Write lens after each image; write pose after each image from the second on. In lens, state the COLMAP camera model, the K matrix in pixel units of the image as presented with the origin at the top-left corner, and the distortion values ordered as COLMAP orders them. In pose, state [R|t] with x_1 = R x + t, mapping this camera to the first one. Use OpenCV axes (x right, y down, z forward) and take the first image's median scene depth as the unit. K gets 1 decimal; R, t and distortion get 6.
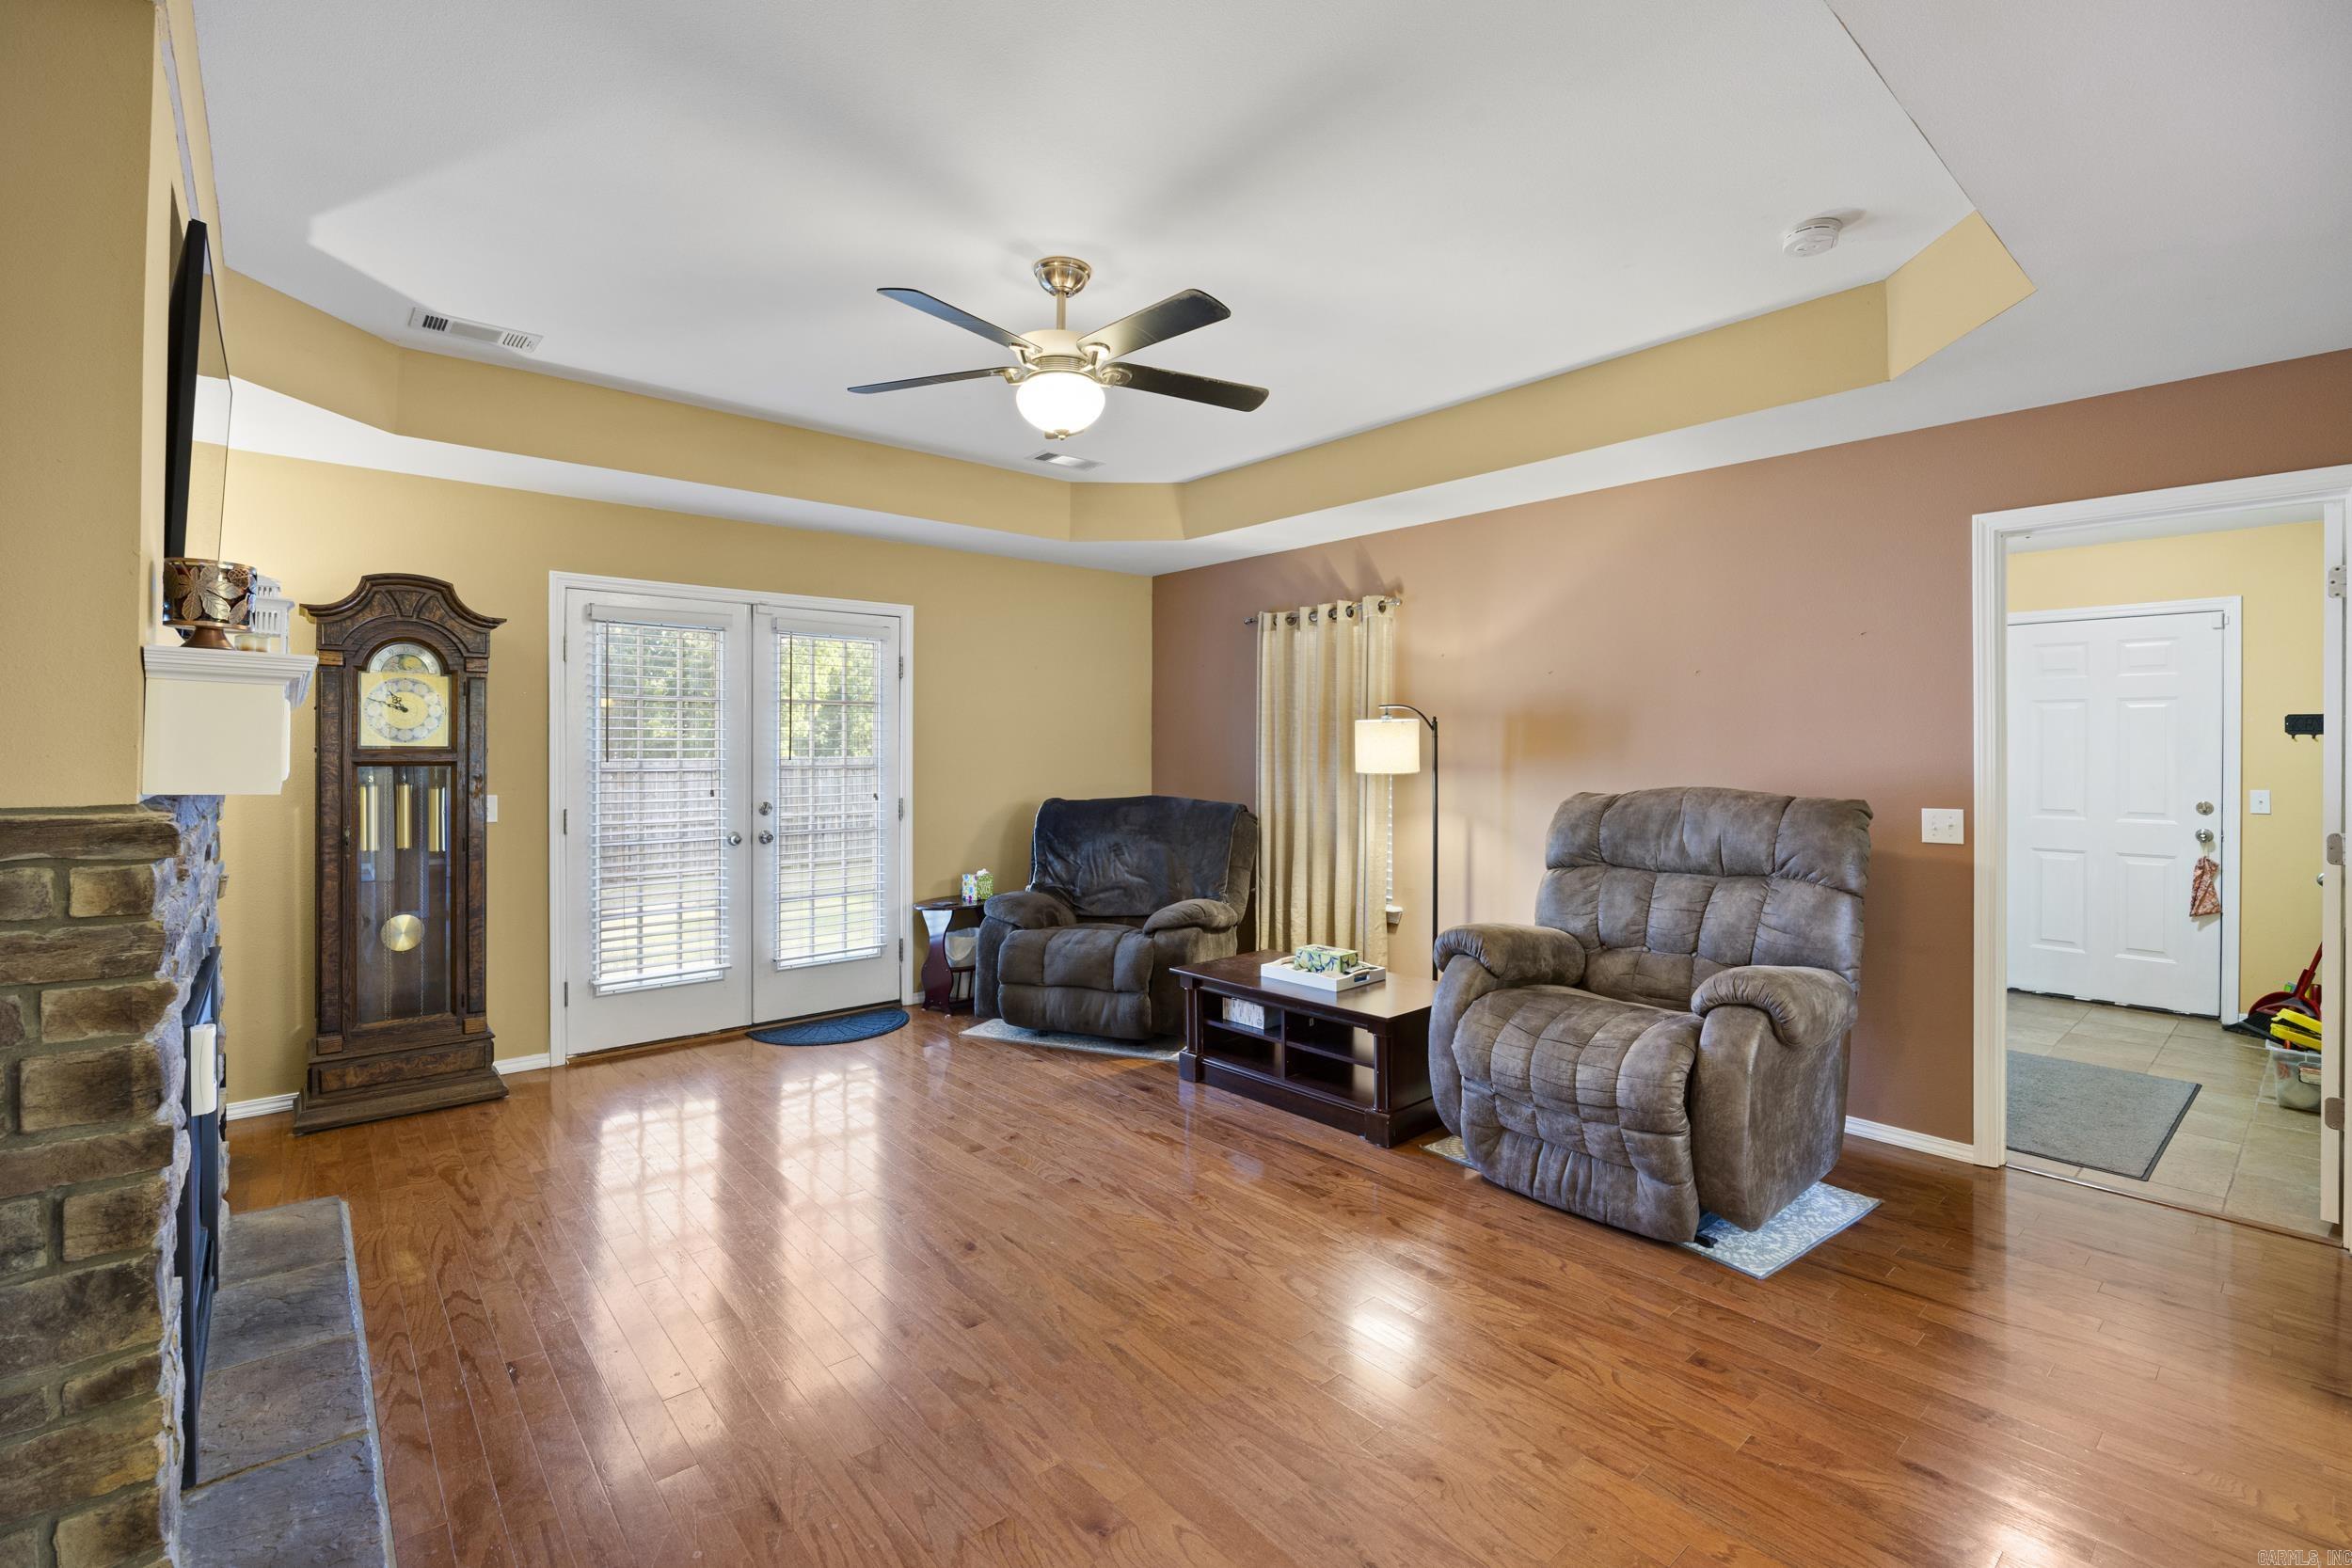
lens RADIAL K [[1040.4, 0, 1196.3], [0, 1040.4, 751.9], [0, 0, 1]] dist [-0.014206, 0.001391]
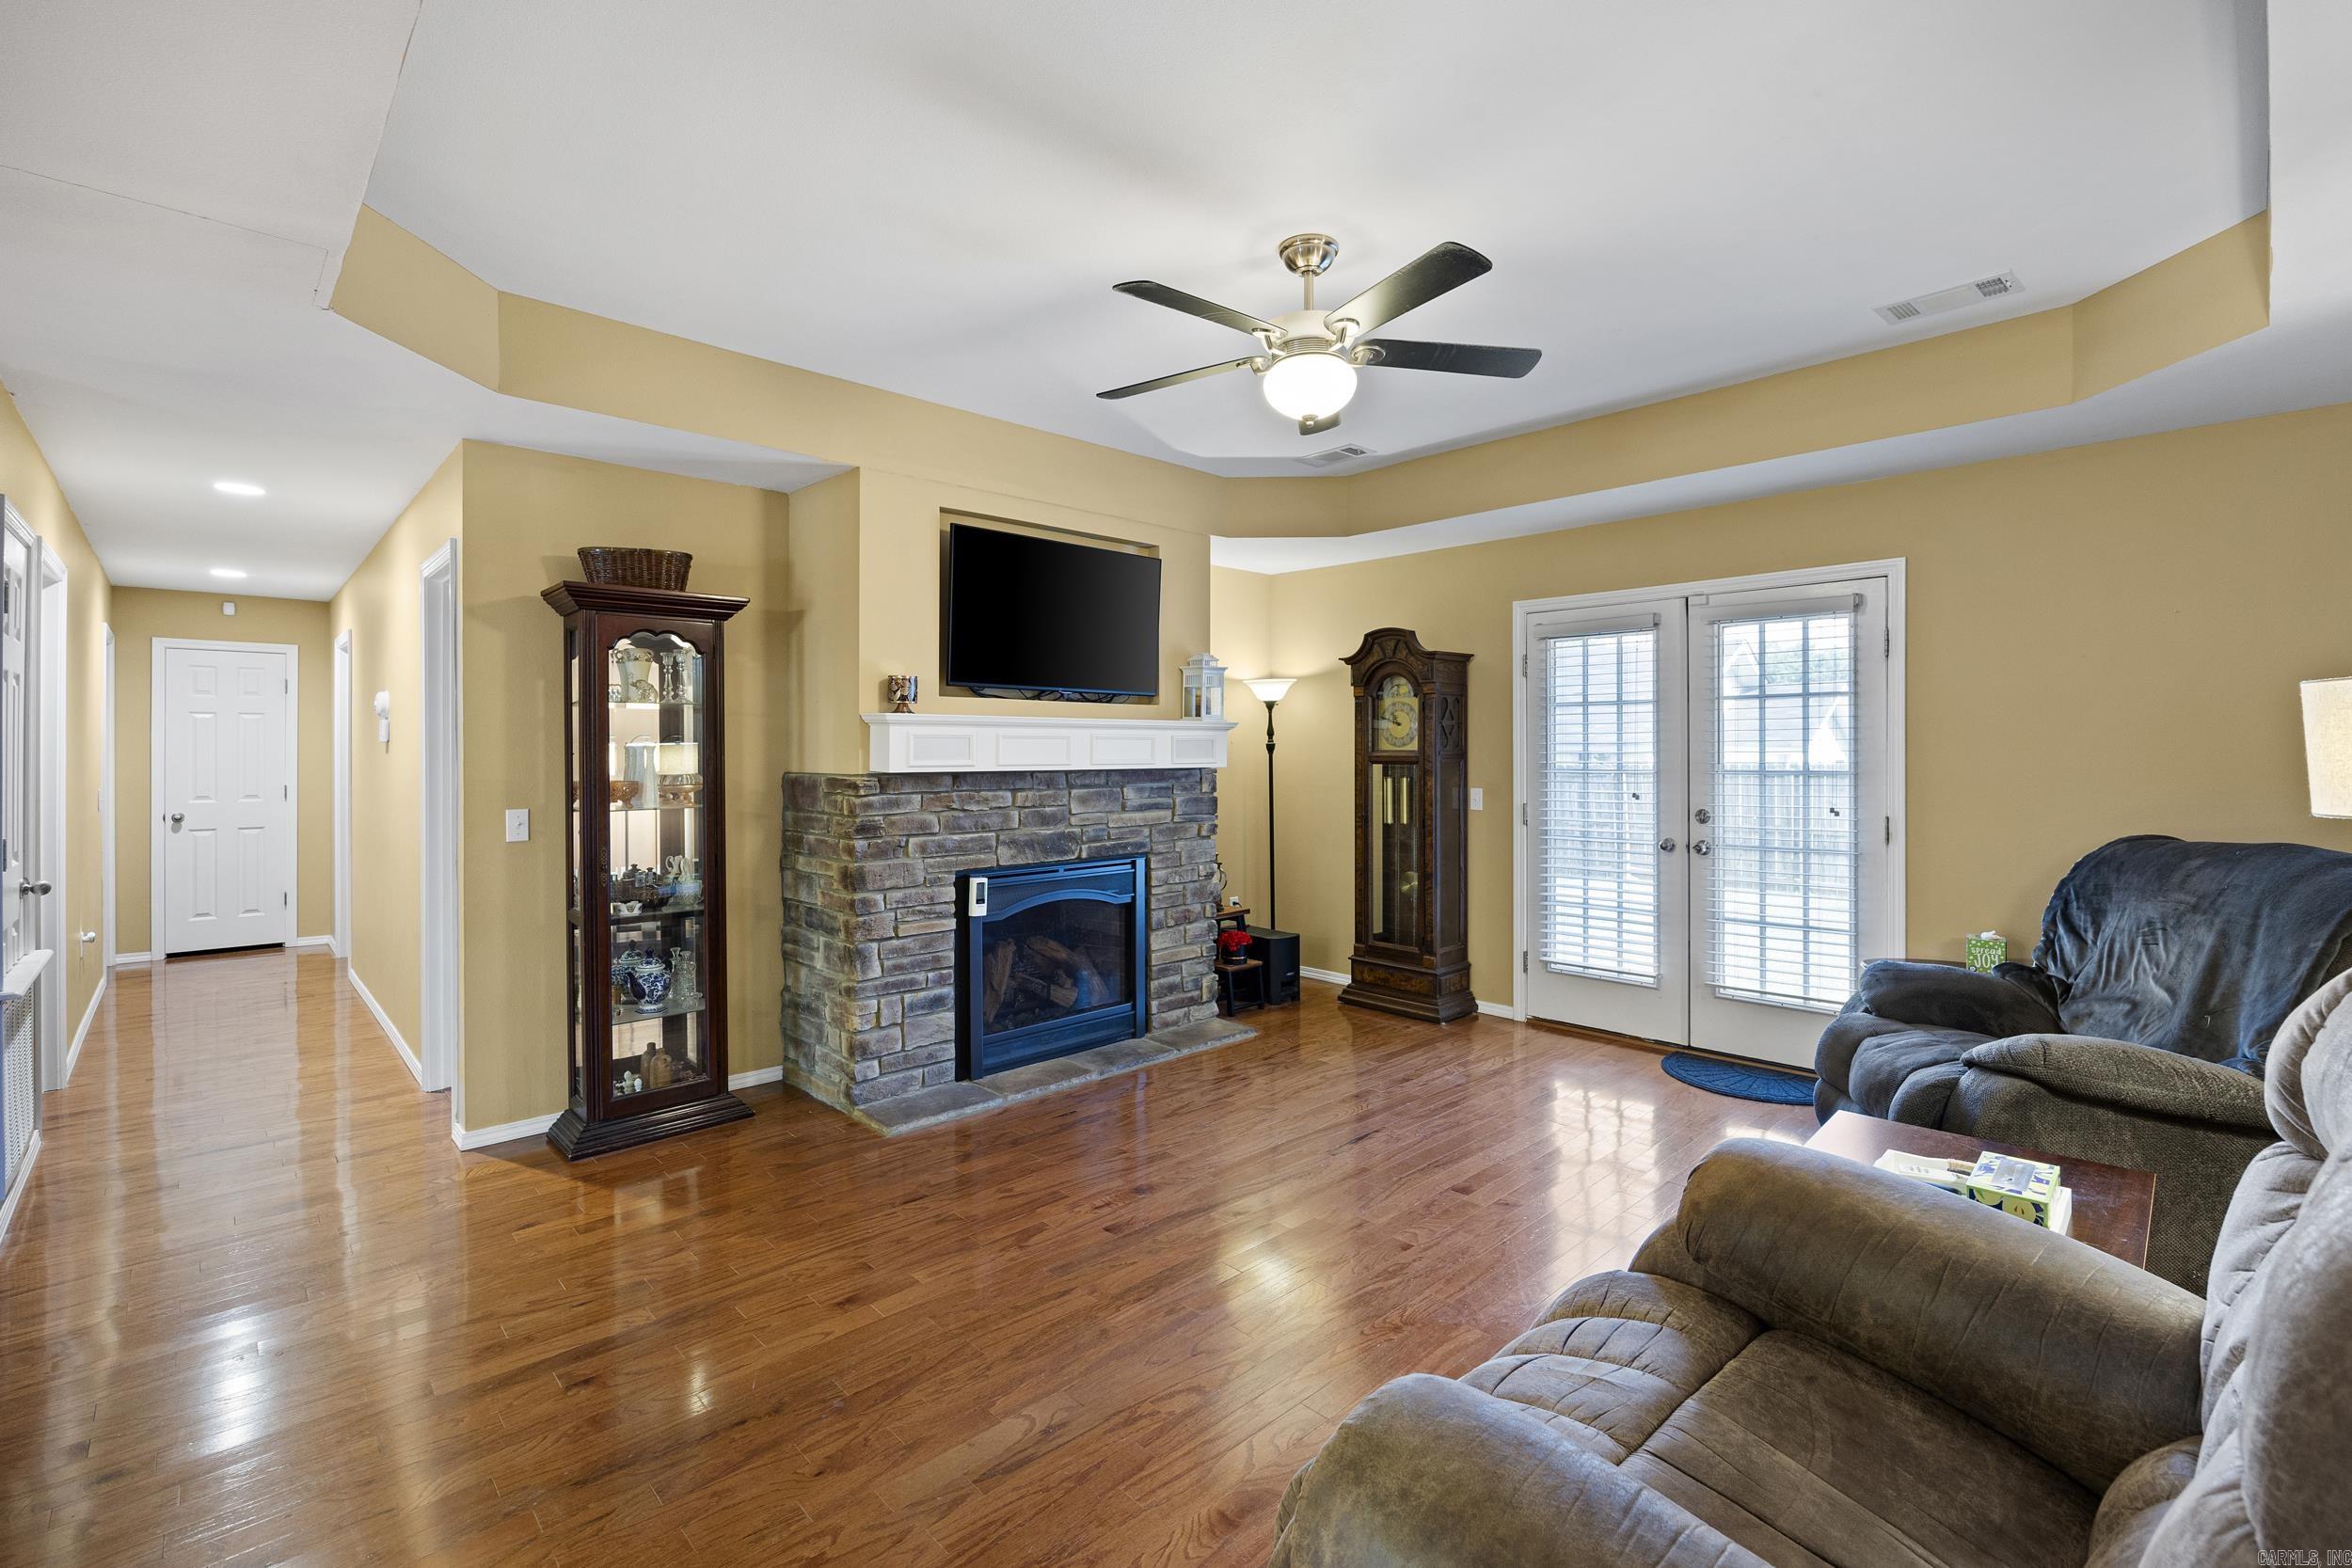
lens RADIAL K [[1040.4, 0, 1187.2], [0, 1040.4, 750.3], [0, 0, 1]] dist [-0.014206, 0.001391]
pose [[0.034069, -0.002374, -0.999417, 0.560177], [-0.000714, 0.999997, -0.002400, -0.001404], [0.999419, 0.000796, 0.034067, 0.589685]]
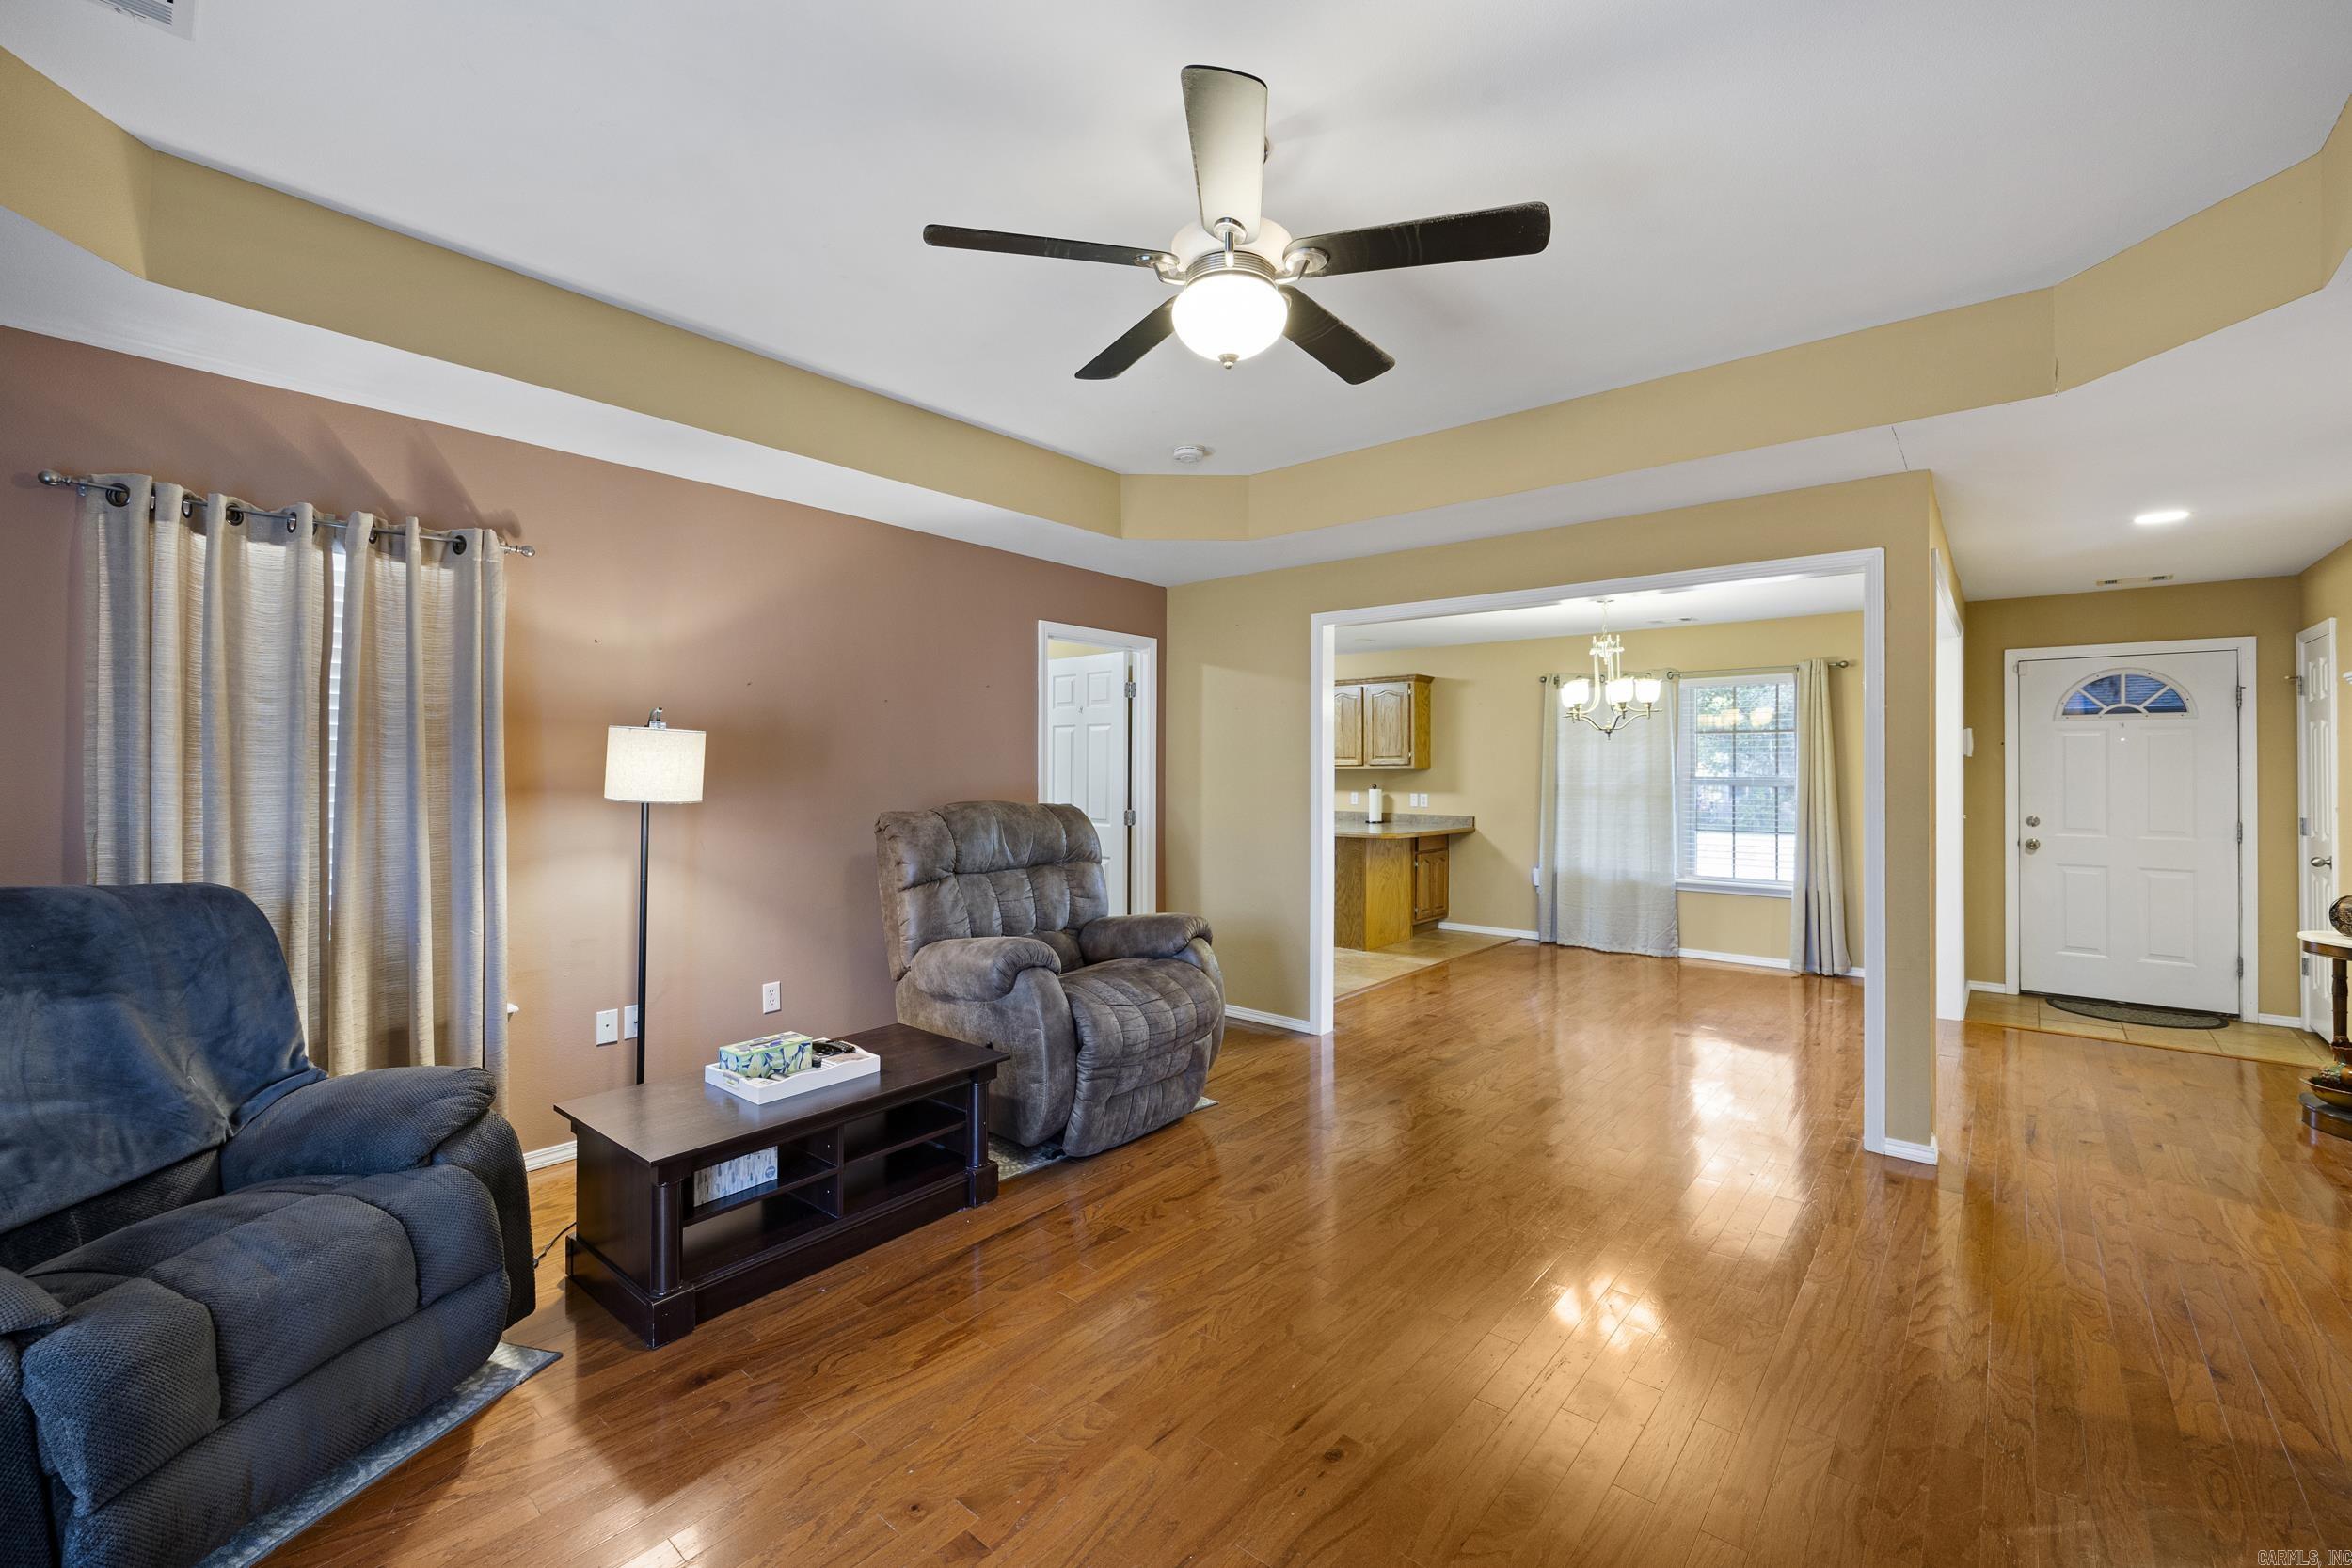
lens RADIAL K [[959.7, 0, 1176.0], [0, 959.7, 764.2], [0, 0, 1]] dist [-0.002373, 0.001024]
pose [[-0.135352, 0.005075, 0.990785, -0.567820], [-0.001286, 0.999985, -0.005298, -0.002384], [-0.990797, -0.001991, -0.135343, 0.784446]]
